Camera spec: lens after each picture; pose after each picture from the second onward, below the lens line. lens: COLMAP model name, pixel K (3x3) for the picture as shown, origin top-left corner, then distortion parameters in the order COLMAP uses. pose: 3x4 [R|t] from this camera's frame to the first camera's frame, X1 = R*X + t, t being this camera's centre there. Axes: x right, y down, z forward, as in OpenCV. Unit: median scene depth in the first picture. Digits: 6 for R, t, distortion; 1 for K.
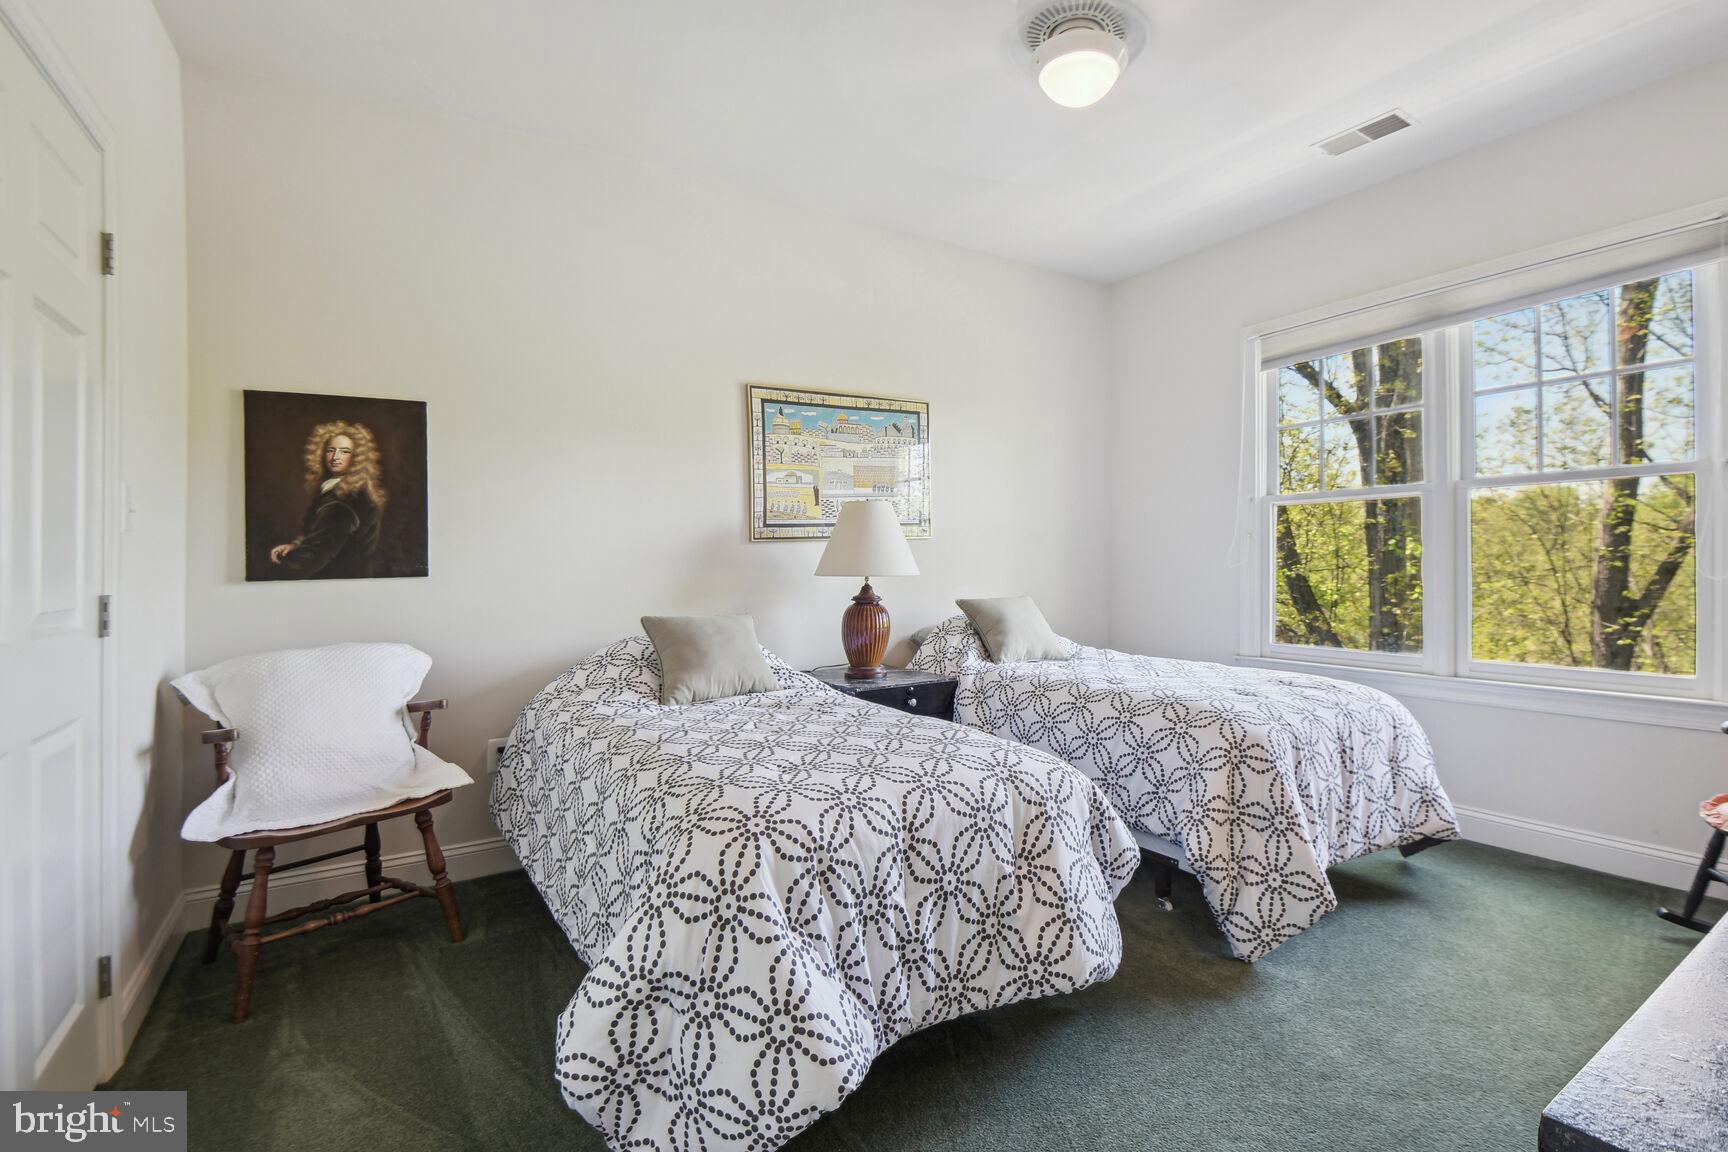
lens RADIAL K [[815.5, 0, 871.1], [0, 815.5, 563.8], [0, 0, 1]] dist [0.002229, -0.007250]
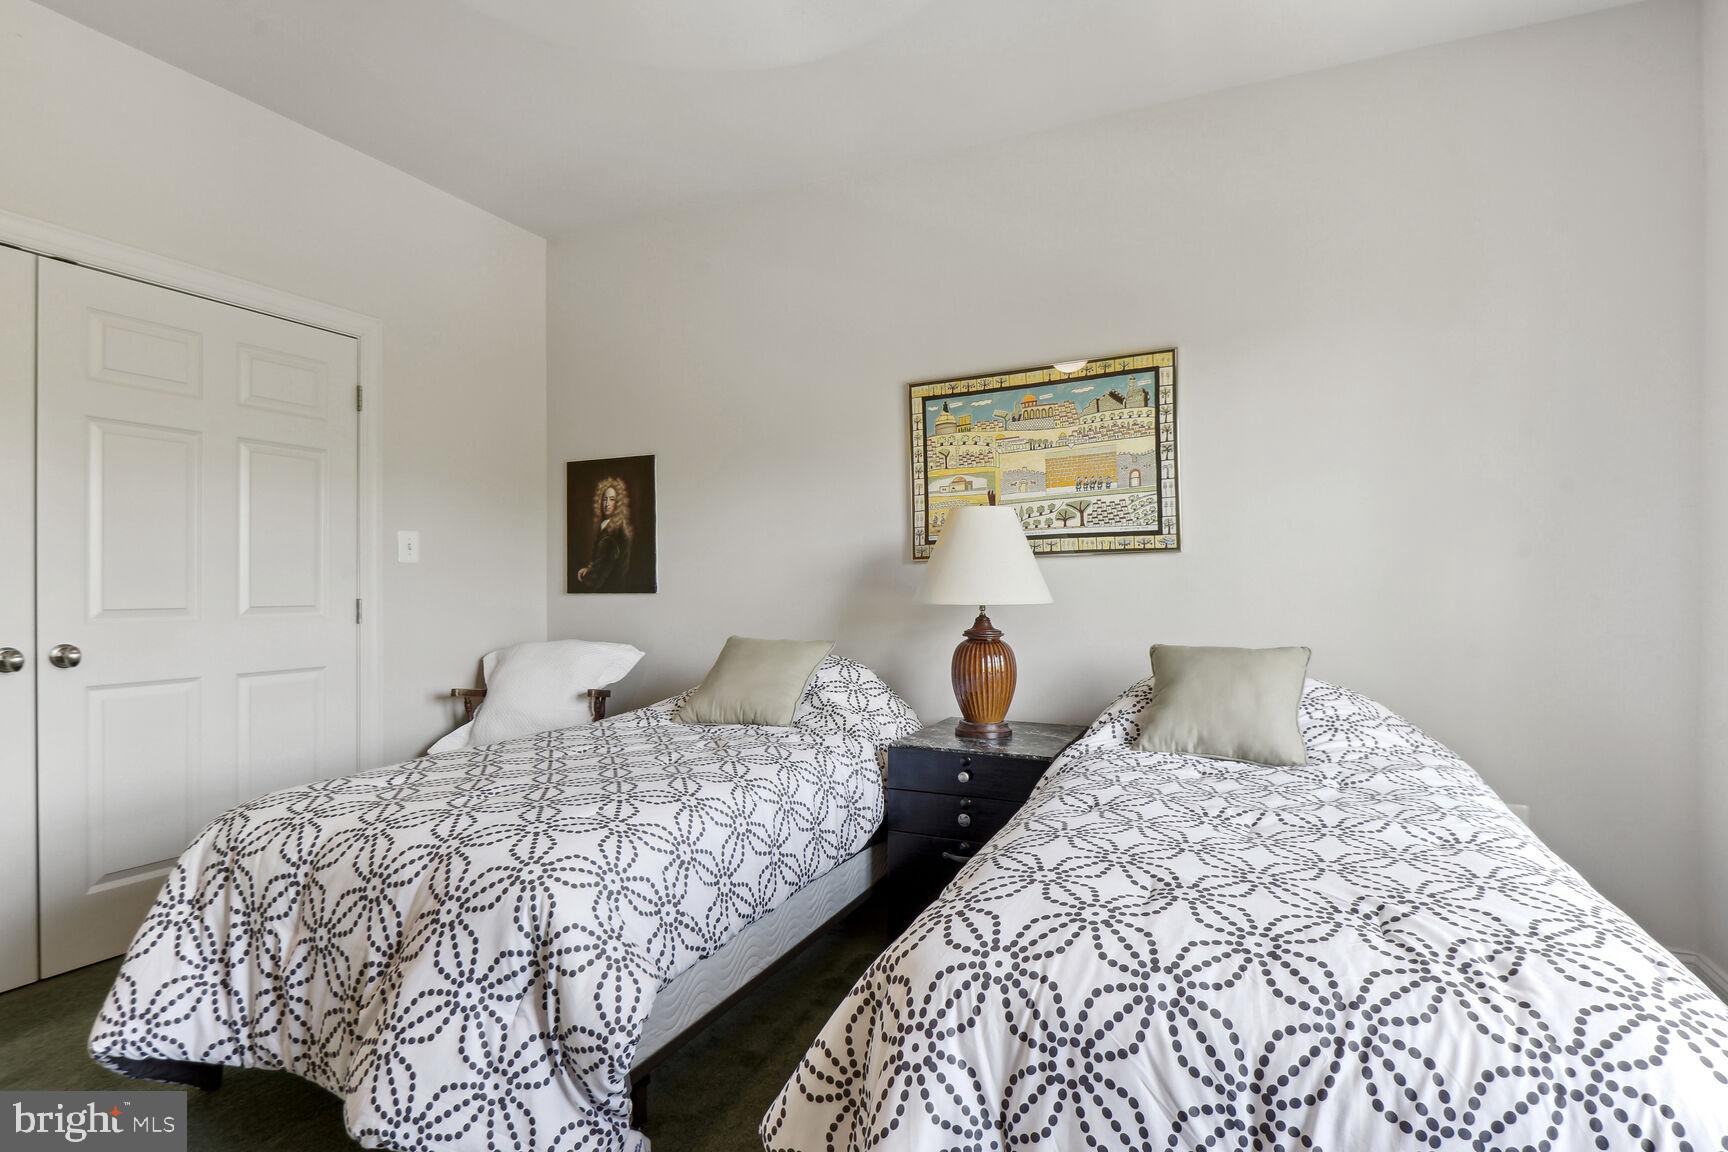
lens RADIAL K [[815.5, 0, 868.2], [0, 815.5, 579.8], [0, 0, 1]] dist [0.002229, -0.007250]
pose [[0.541993, -0.001027, -0.840382, 0.566151], [-0.018742, 0.999736, -0.013309, 0.004535], [0.840174, 0.022964, 0.541831, 0.490354]]
